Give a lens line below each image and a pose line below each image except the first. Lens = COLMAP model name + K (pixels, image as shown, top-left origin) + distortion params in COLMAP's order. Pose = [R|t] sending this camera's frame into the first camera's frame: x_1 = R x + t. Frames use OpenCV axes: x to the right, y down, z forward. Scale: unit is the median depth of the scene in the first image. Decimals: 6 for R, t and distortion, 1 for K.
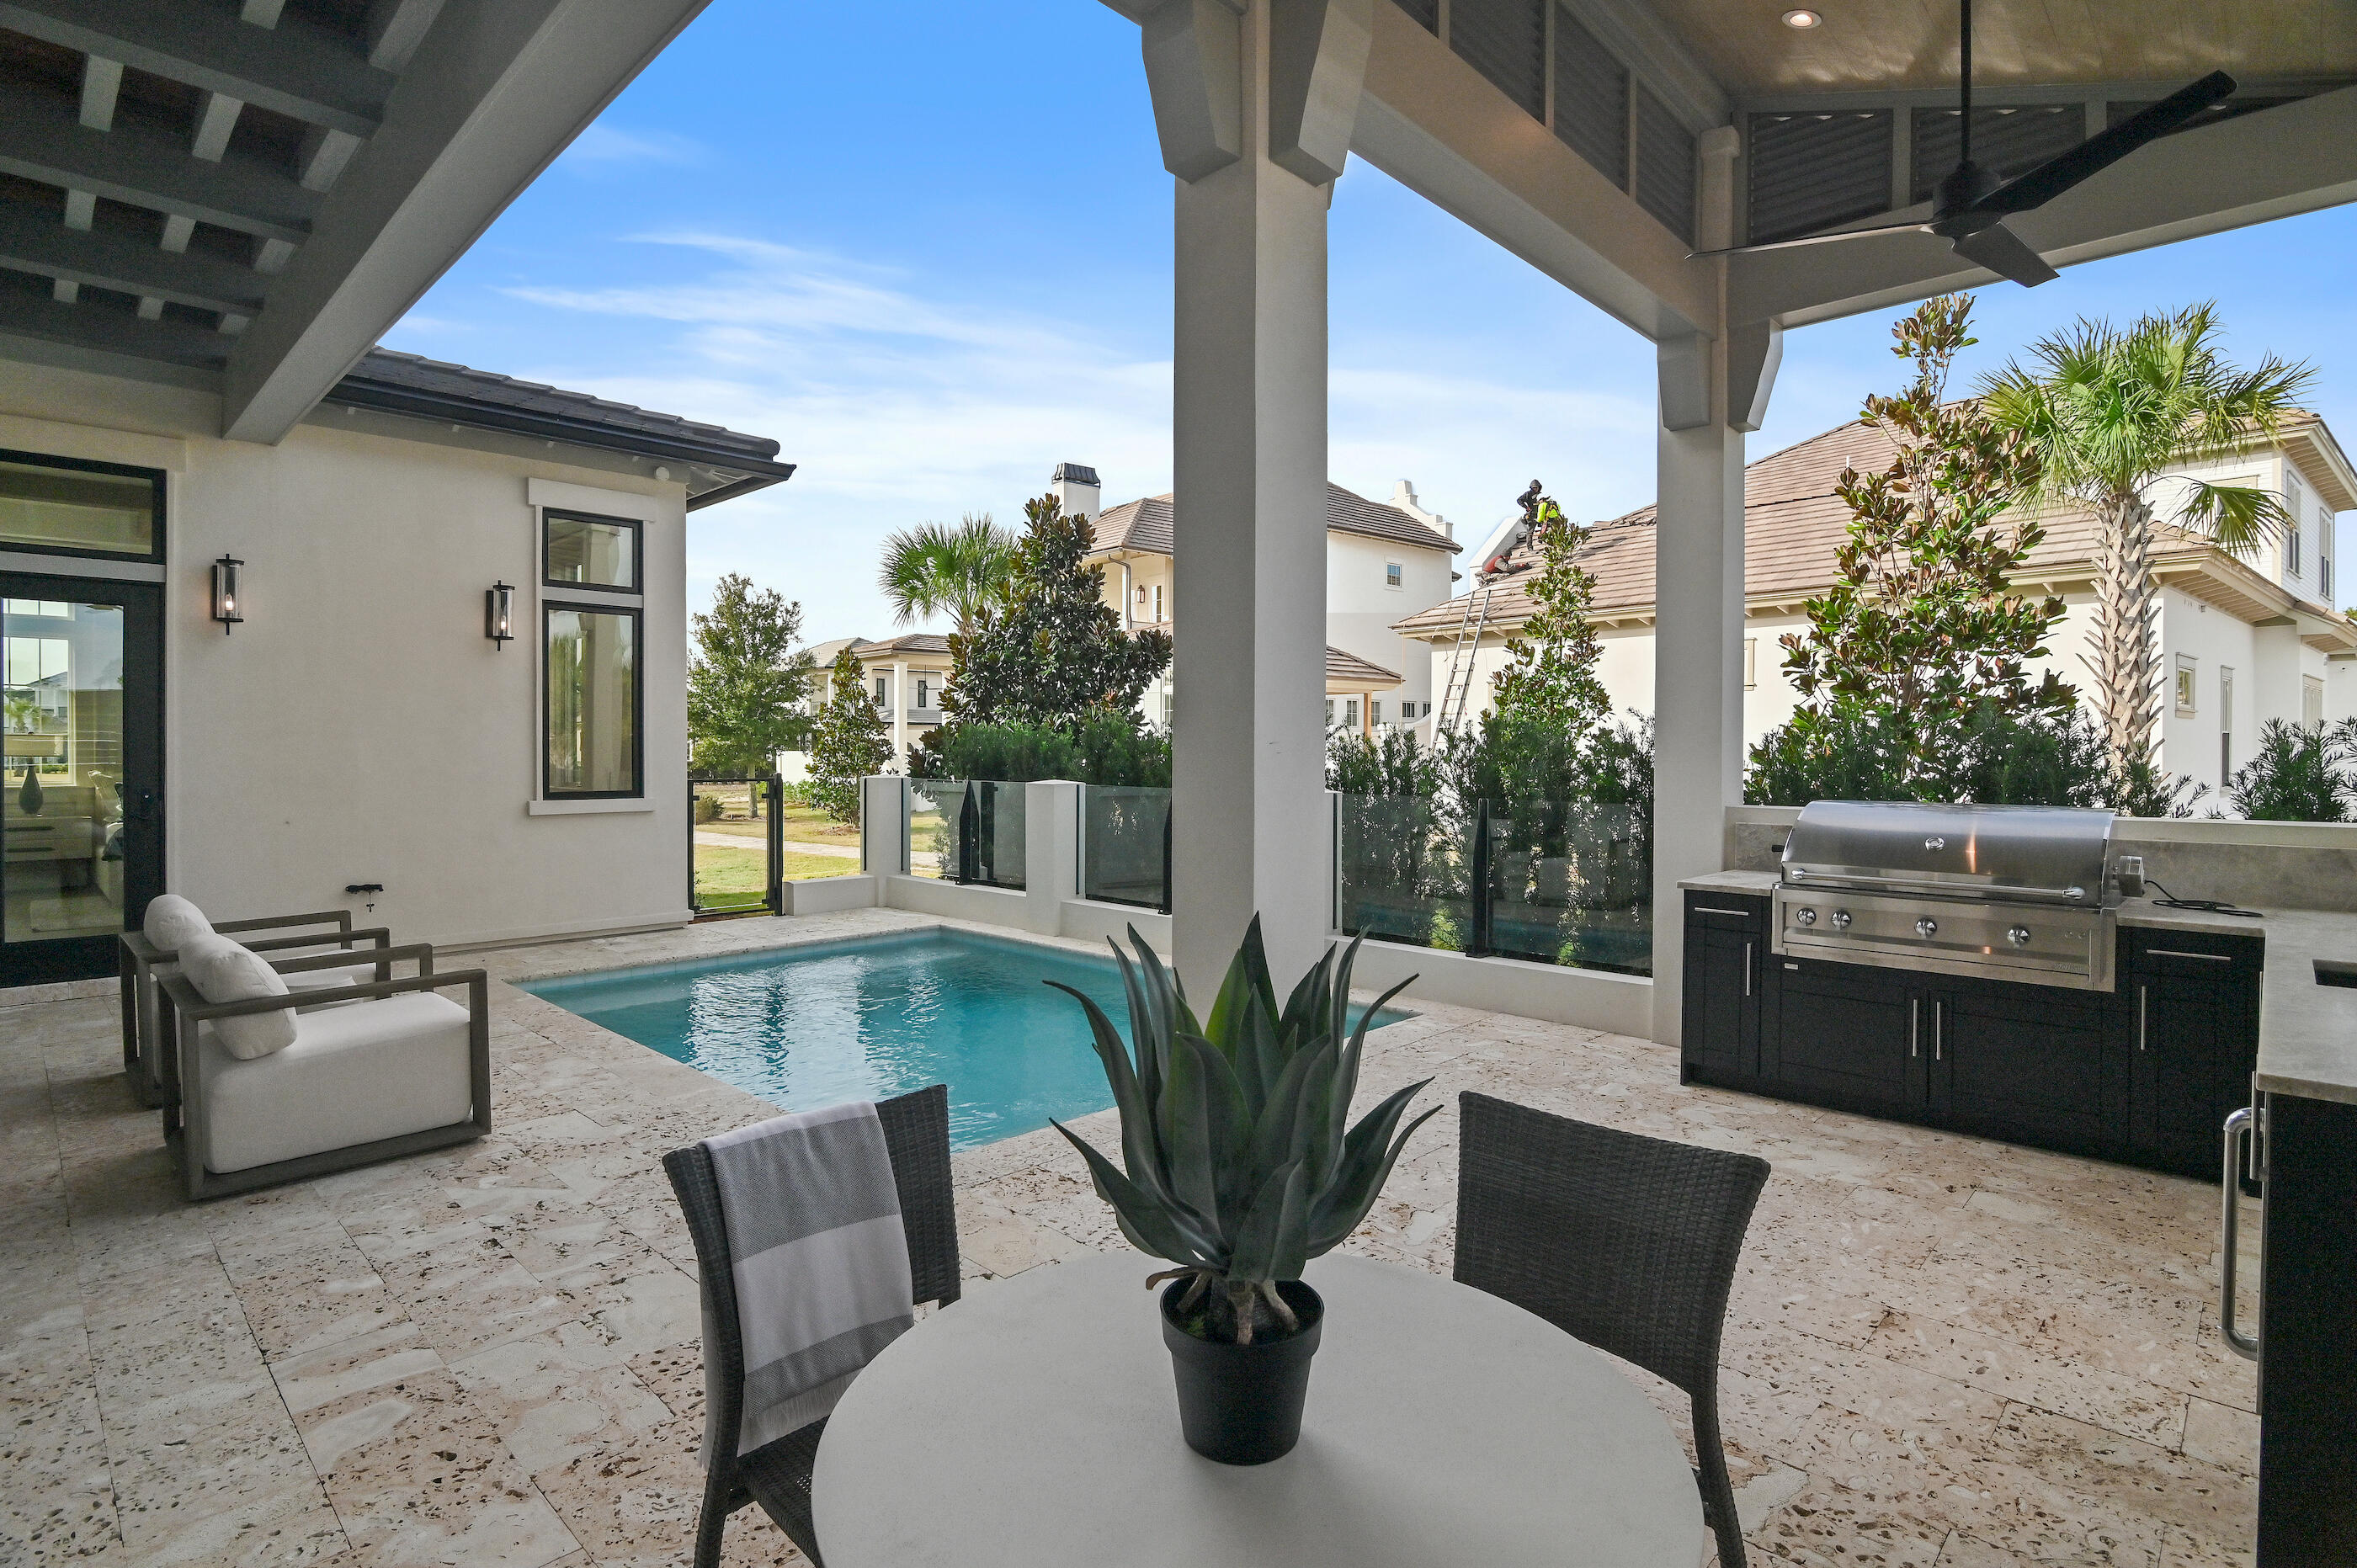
lens RADIAL K [[1171.9, 0, 1170.5], [0, 1171.9, 776.4], [0, 0, 1]] dist [0.008439, 0.000910]
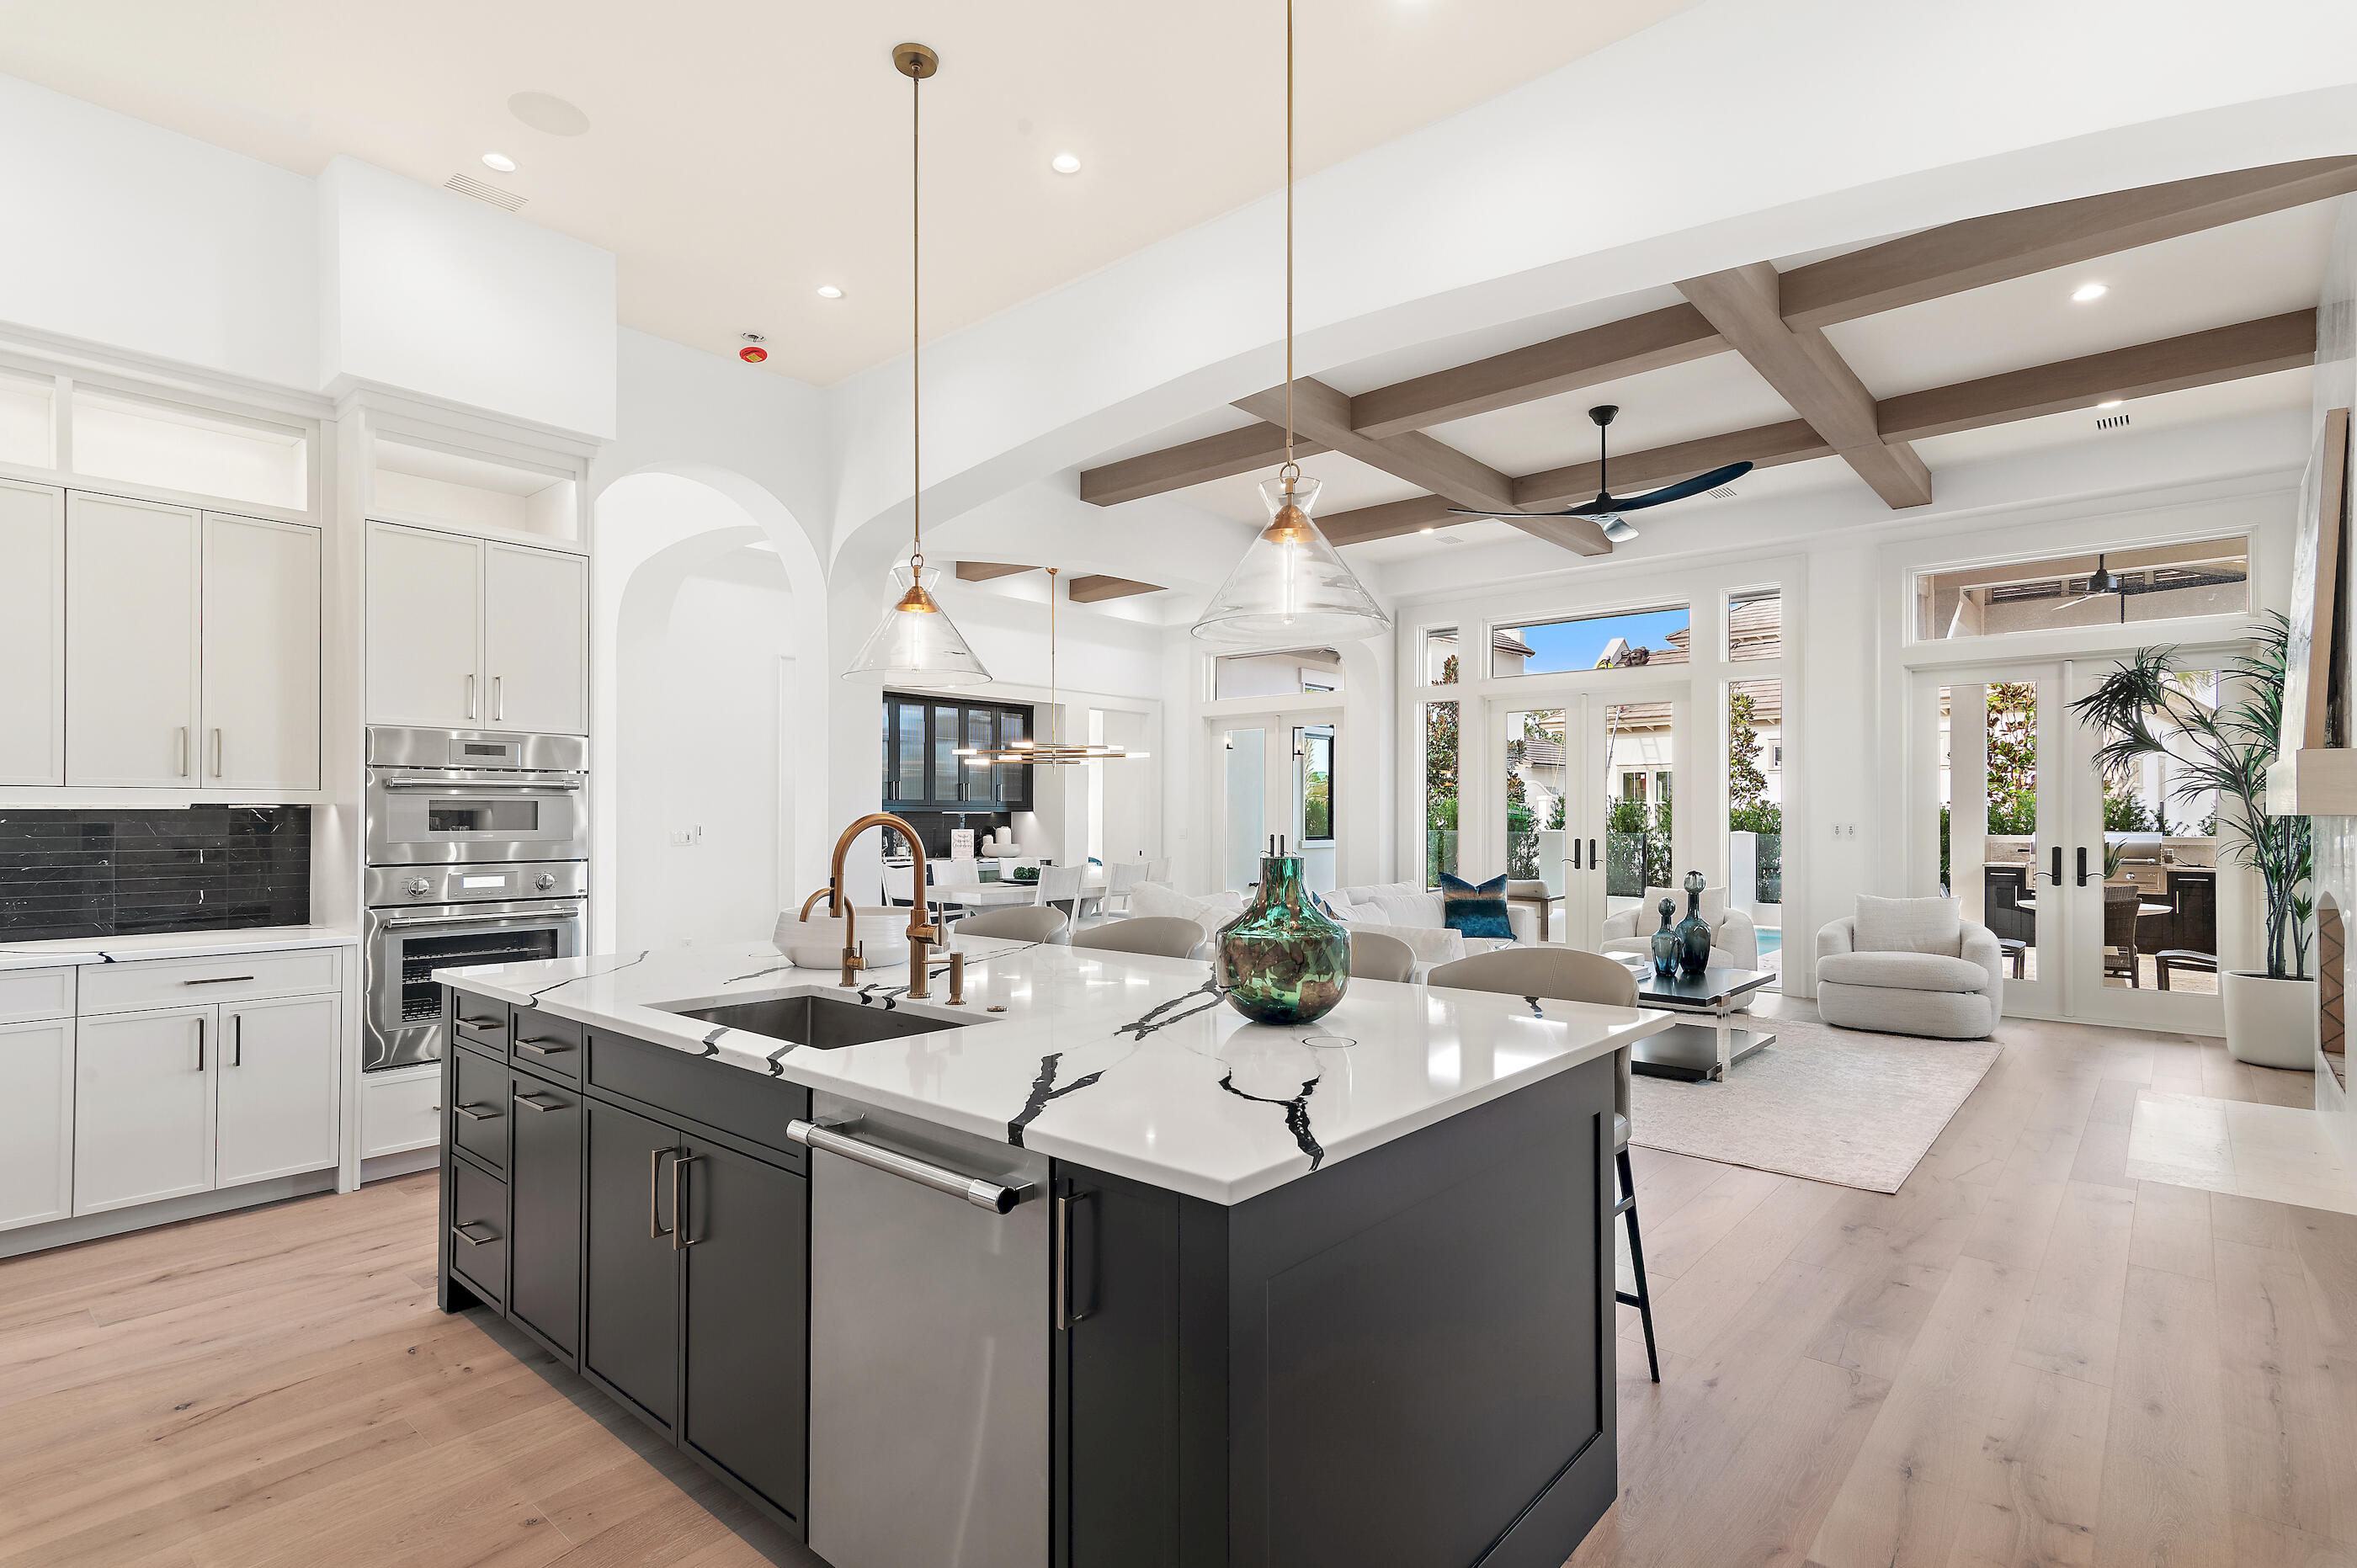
lens RADIAL K [[1171.9, 0, 1157.9], [0, 1171.9, 803.6], [0, 0, 1]] dist [0.008439, 0.000910]
pose [[0.999146, -0.000588, 0.041307, -1.105666], [0.002101, 0.999328, -0.036596, 0.038292], [-0.041258, 0.036651, 0.998476, -1.108337]]
